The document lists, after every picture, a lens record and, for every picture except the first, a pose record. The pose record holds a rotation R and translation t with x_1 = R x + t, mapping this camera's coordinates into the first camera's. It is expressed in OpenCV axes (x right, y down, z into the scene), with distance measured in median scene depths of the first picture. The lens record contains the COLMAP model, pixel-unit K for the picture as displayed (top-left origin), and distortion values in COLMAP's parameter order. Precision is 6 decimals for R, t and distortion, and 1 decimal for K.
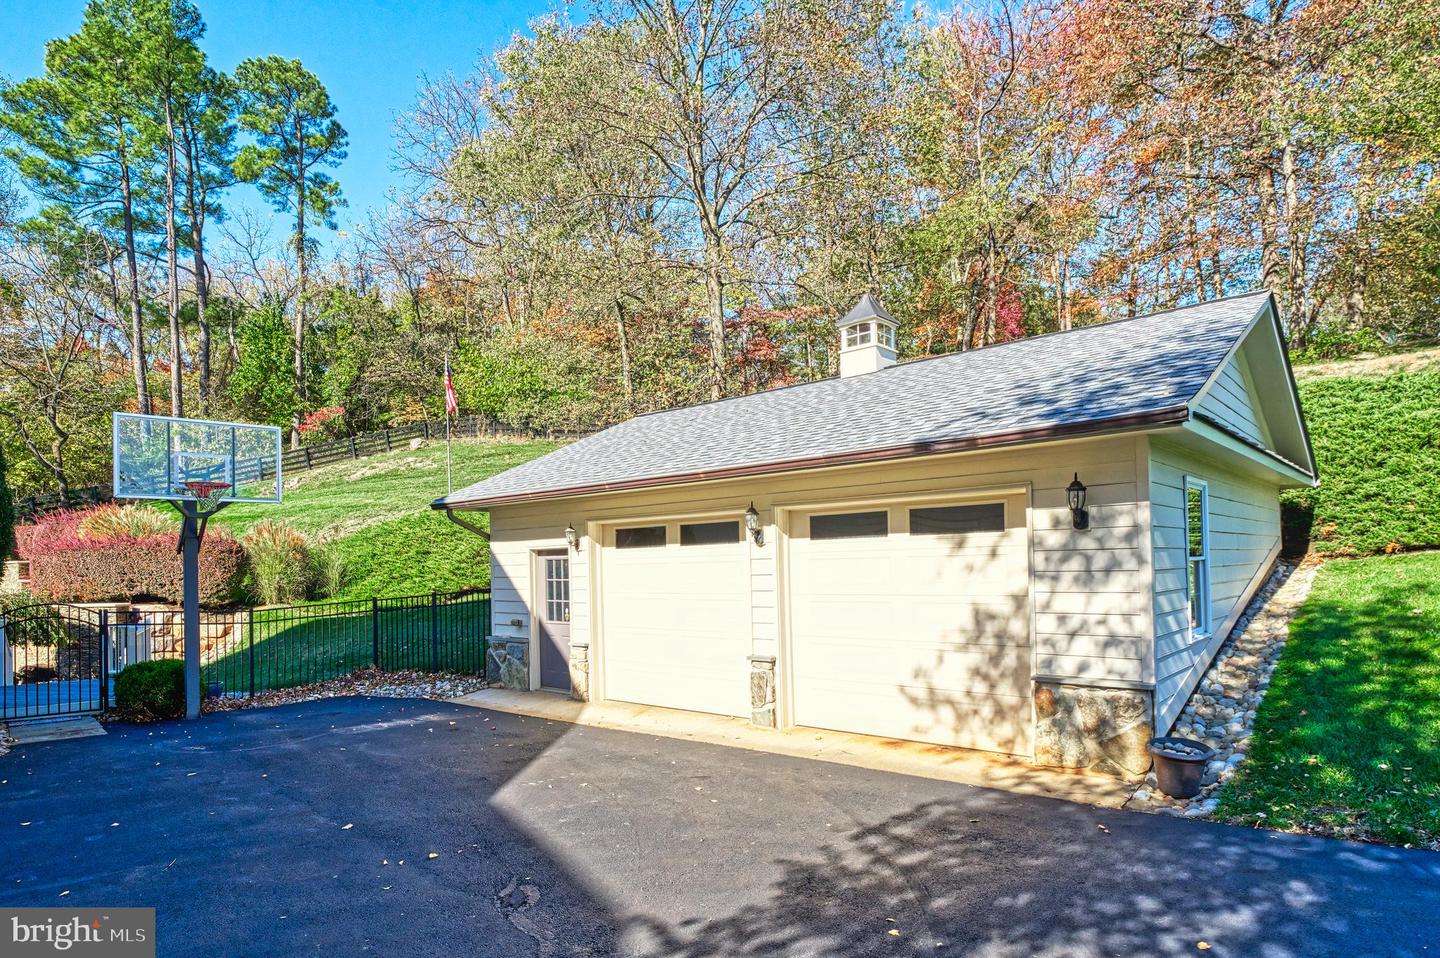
lens RADIAL K [[824.0, 0, 719.7], [0, 824.0, 558.7], [0, 0, 1]] dist [-0.000149, 0.000863]
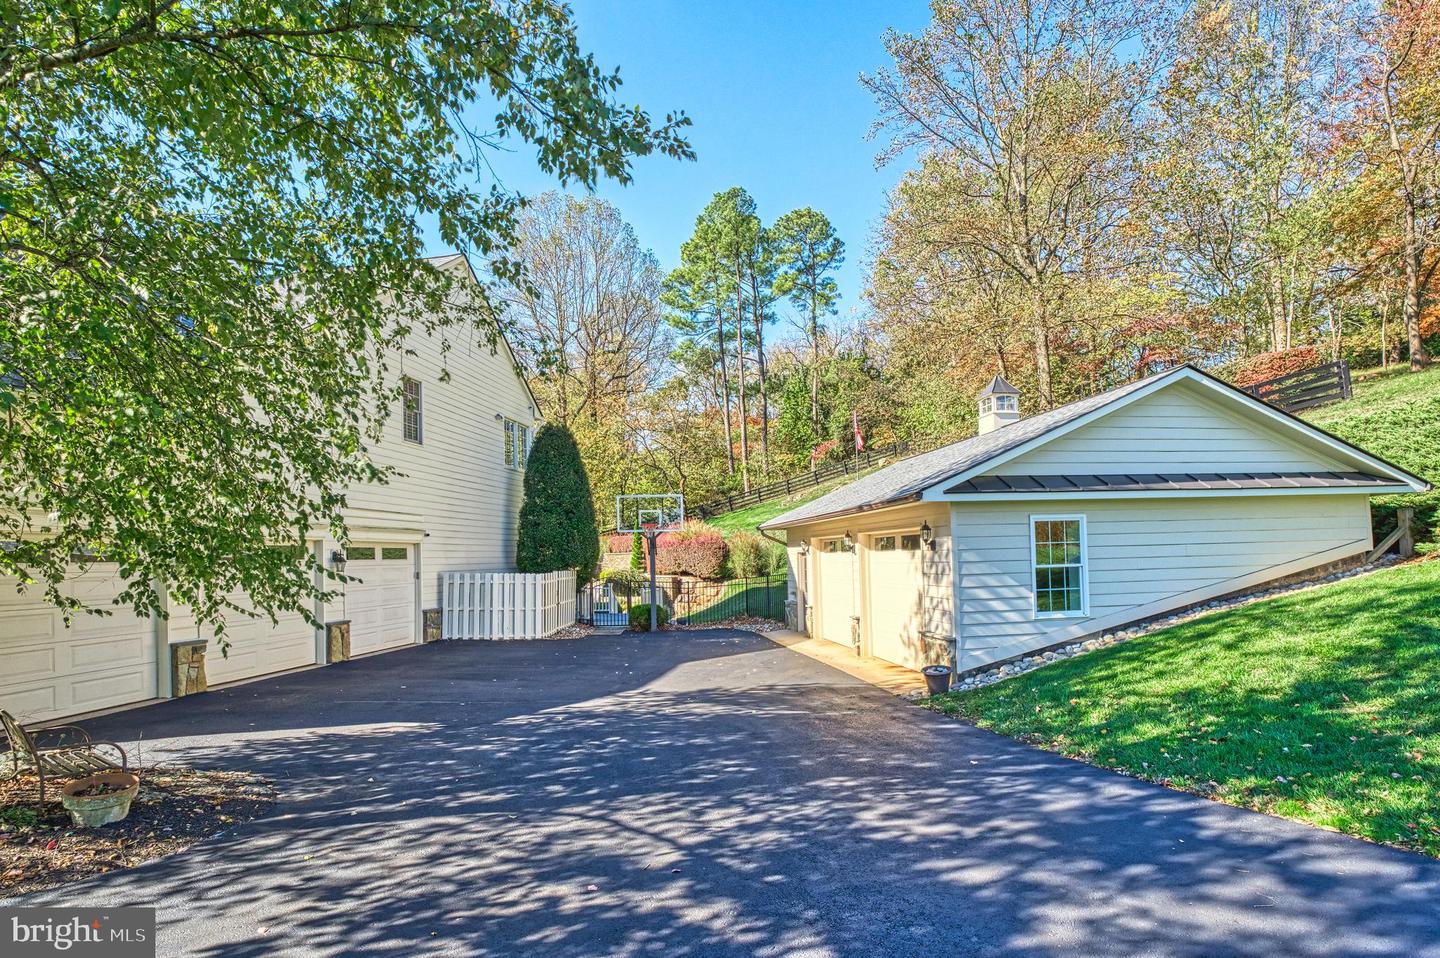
lens RADIAL K [[696.1, 0, 719.8], [0, 696.1, 544.4], [0, 0, 1]] dist [0.000283, 0.000049]
pose [[0.773086, -0.009264, -0.634234, 0.141629], [0.014371, 0.999892, 0.002912, -0.008147], [0.634138, -0.011366, 0.773136, -0.065301]]
